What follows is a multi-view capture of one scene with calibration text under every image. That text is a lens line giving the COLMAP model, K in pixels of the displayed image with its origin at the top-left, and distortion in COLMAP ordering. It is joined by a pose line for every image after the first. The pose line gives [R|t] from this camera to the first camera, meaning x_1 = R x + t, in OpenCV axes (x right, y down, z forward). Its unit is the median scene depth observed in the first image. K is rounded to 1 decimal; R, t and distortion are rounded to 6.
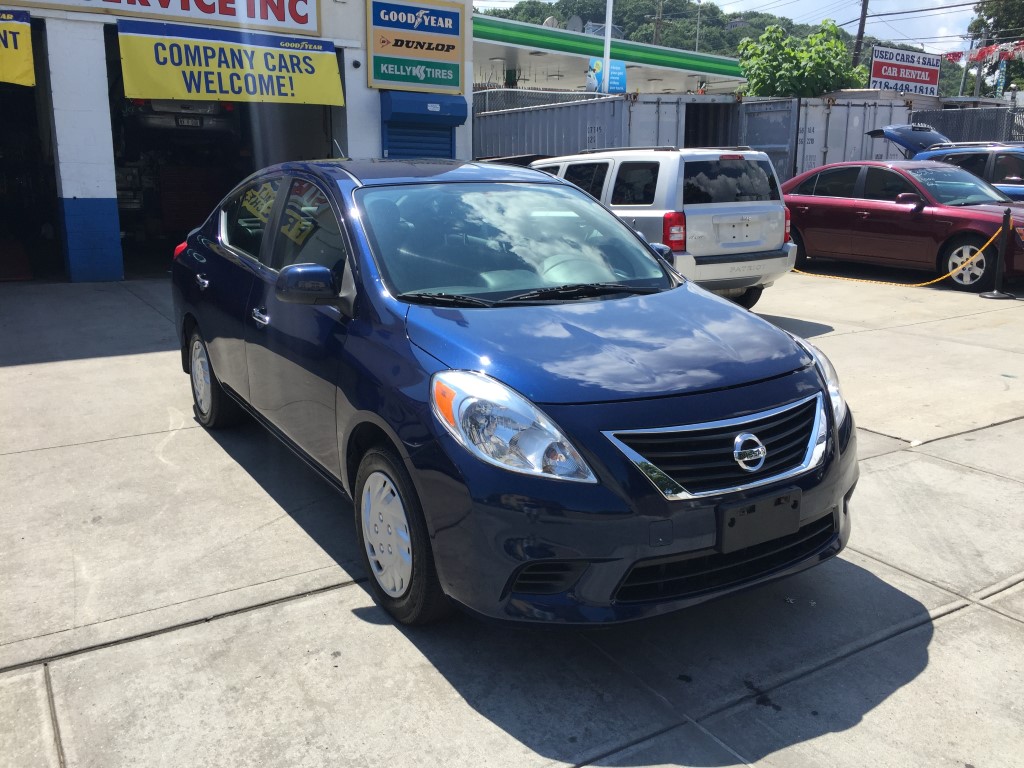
lens RADIAL K [[874.8, 0, 524.0], [0, 874.8, 388.6], [0, 0, 1]] dist [0.094913, -0.139327]
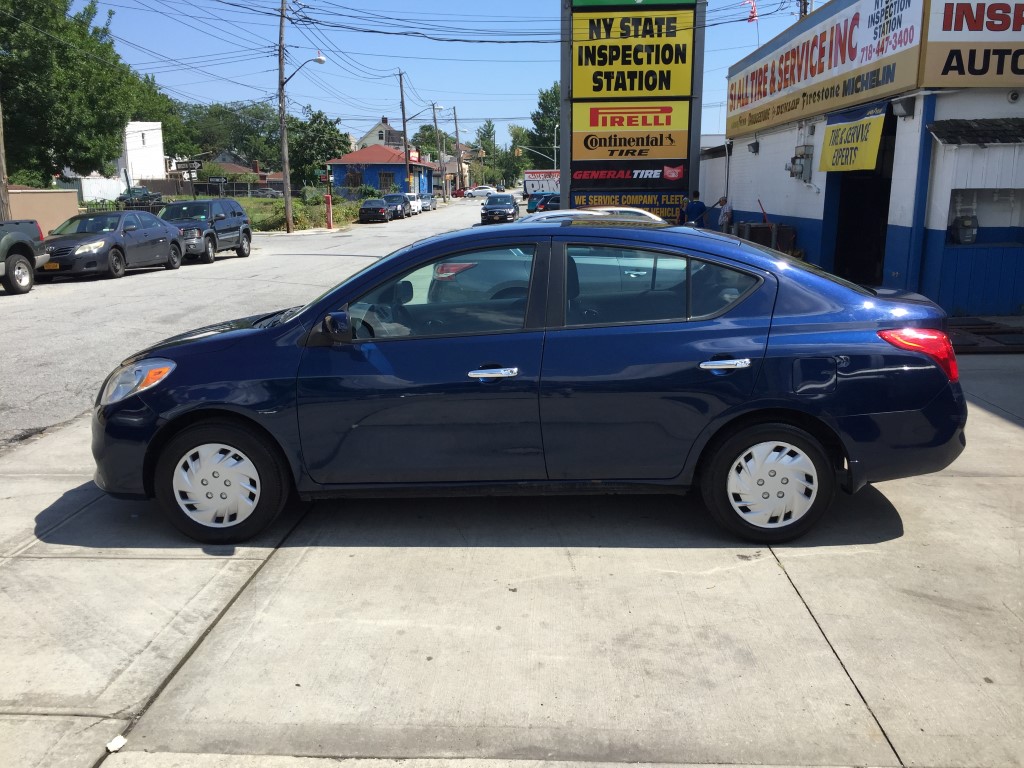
lens RADIAL K [[874.8, 0, 524.0], [0, 874.8, 388.6], [0, 0, 1]] dist [0.094913, -0.139327]
pose [[-0.557051, 0.172193, -0.812430, 0.879882], [-0.195870, 0.923429, 0.330020, -0.465192], [0.807049, 0.342969, -0.480670, 1.719982]]
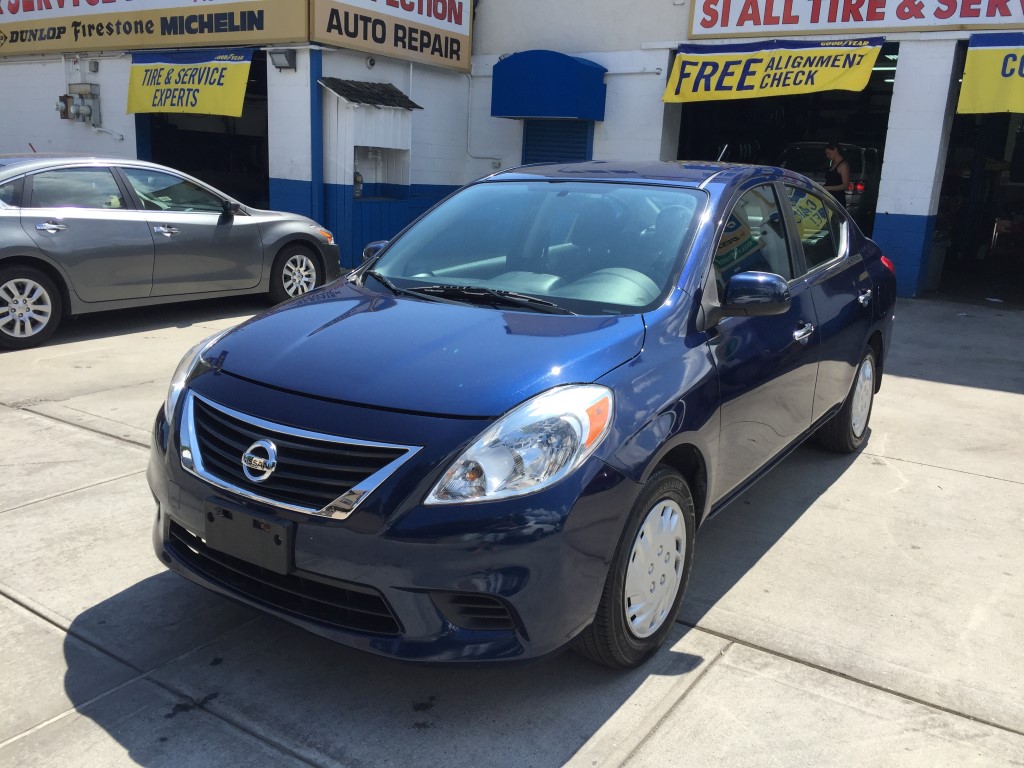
lens RADIAL K [[877.0, 0, 512.0], [0, 877.0, 384.0], [0, 0, 1]] dist [0.090045, -0.145330]
pose [[0.410467, 0.220688, -0.884768, 0.754883], [-0.250134, 0.960304, 0.123486, -0.119346], [0.876898, 0.170623, 0.449374, 0.525008]]
